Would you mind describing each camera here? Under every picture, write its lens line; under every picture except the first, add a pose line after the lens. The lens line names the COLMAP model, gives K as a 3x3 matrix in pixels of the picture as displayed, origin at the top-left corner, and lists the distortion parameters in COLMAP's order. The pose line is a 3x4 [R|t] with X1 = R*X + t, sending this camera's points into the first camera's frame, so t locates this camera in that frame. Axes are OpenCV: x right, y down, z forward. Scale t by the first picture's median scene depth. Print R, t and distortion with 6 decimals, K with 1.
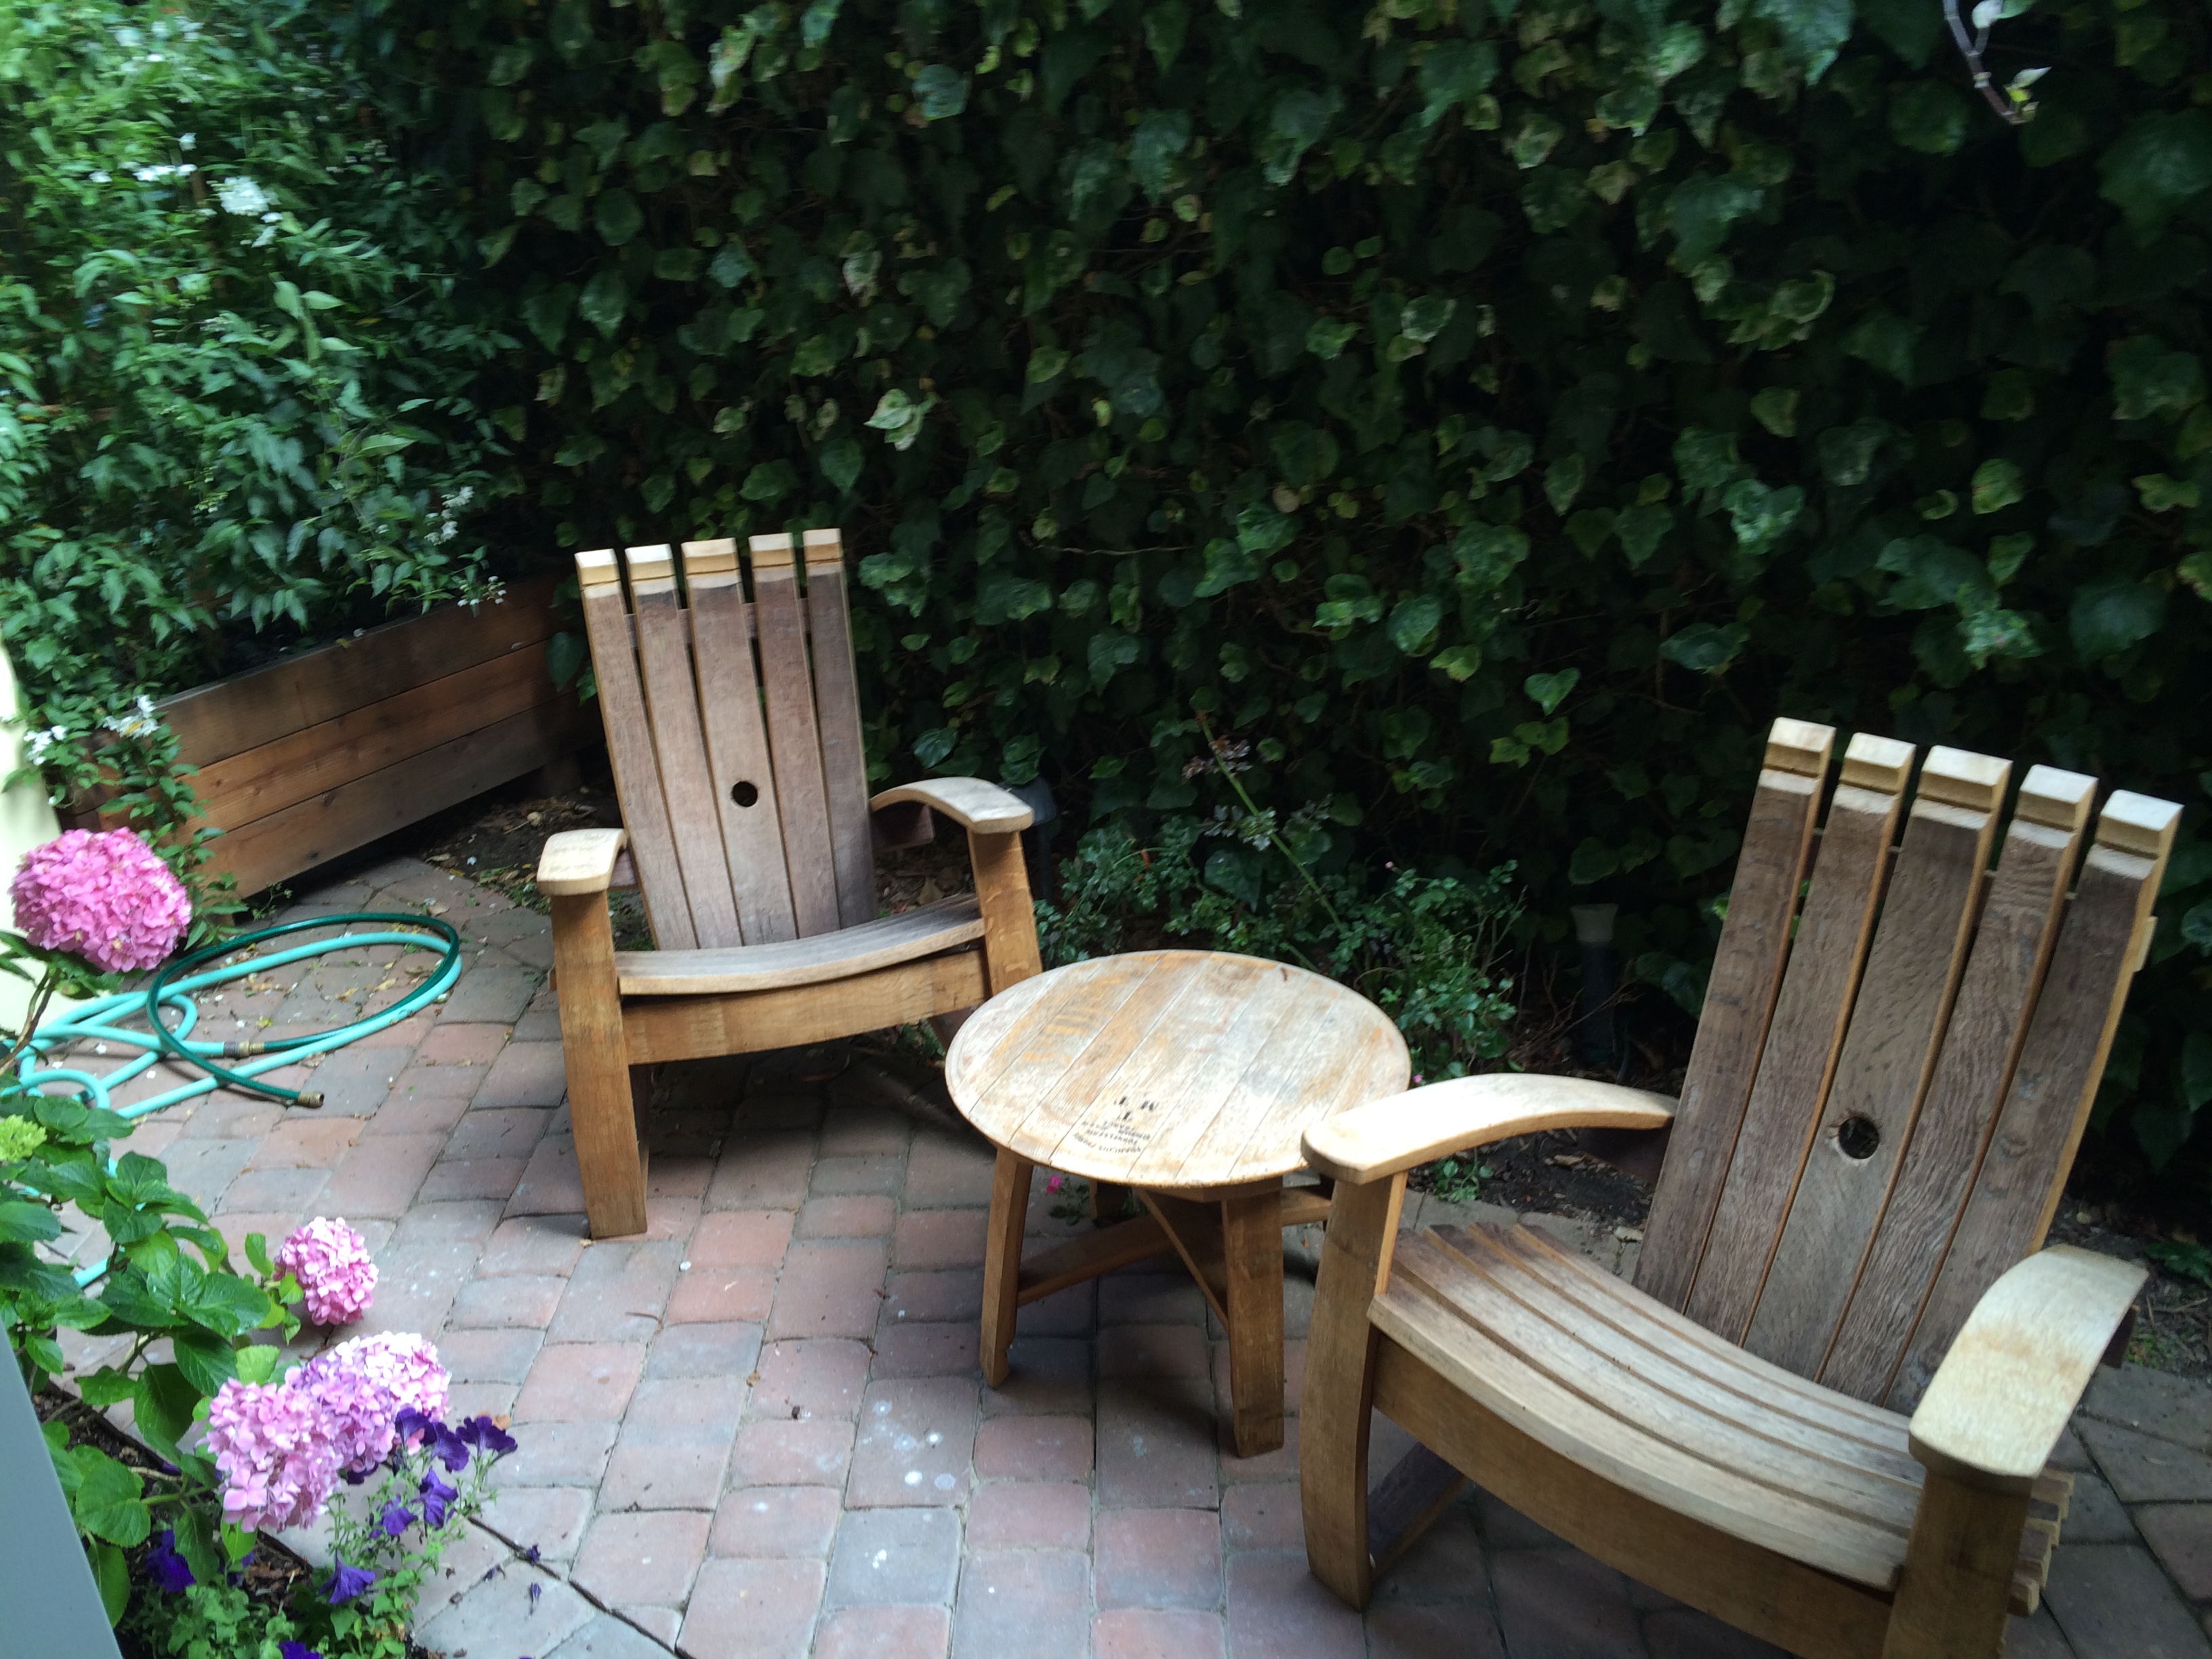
lens RADIAL K [[1949.6, 0, 1101.6], [0, 1949.6, 839.9], [0, 0, 1]] dist [0.107064, -0.131132]
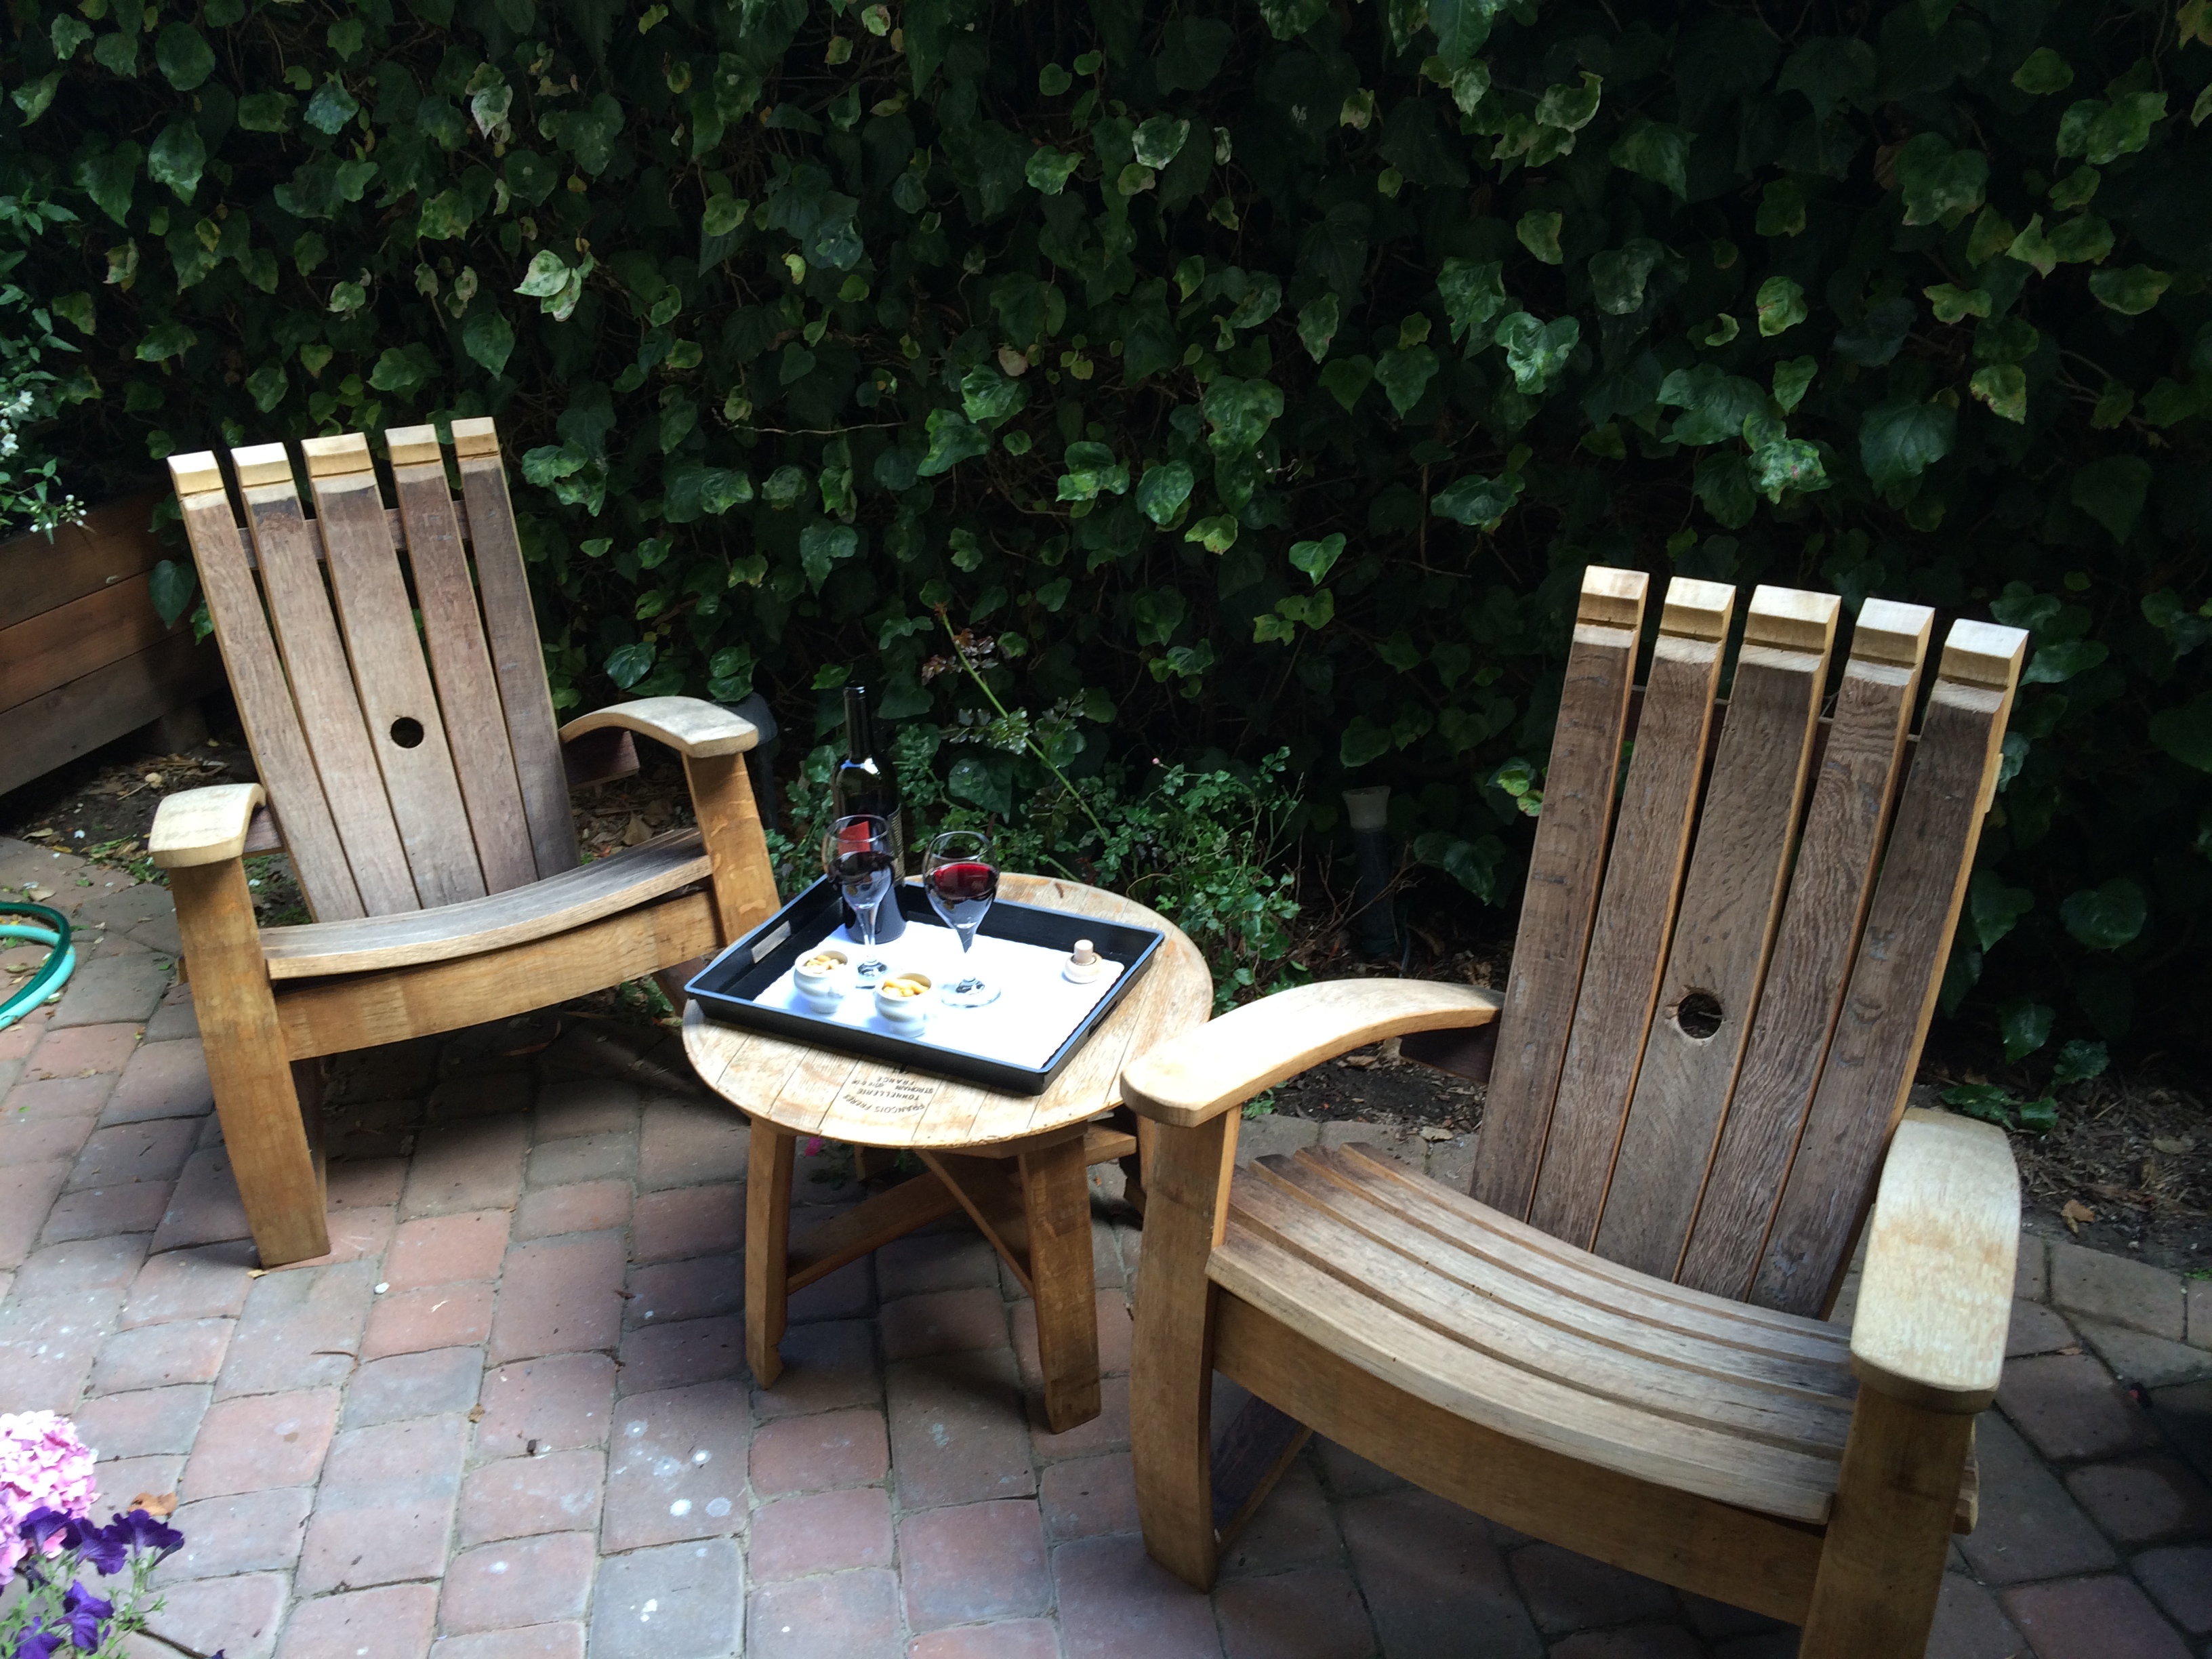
lens RADIAL K [[1949.6, 0, 1129.2], [0, 1949.6, 842.7], [0, 0, 1]] dist [0.107064, -0.131132]
pose [[0.983588, -0.078300, 0.162557, -0.018737], [0.070768, 0.996156, 0.051627, 0.003207], [-0.165974, -0.039276, 0.985348, 0.115342]]
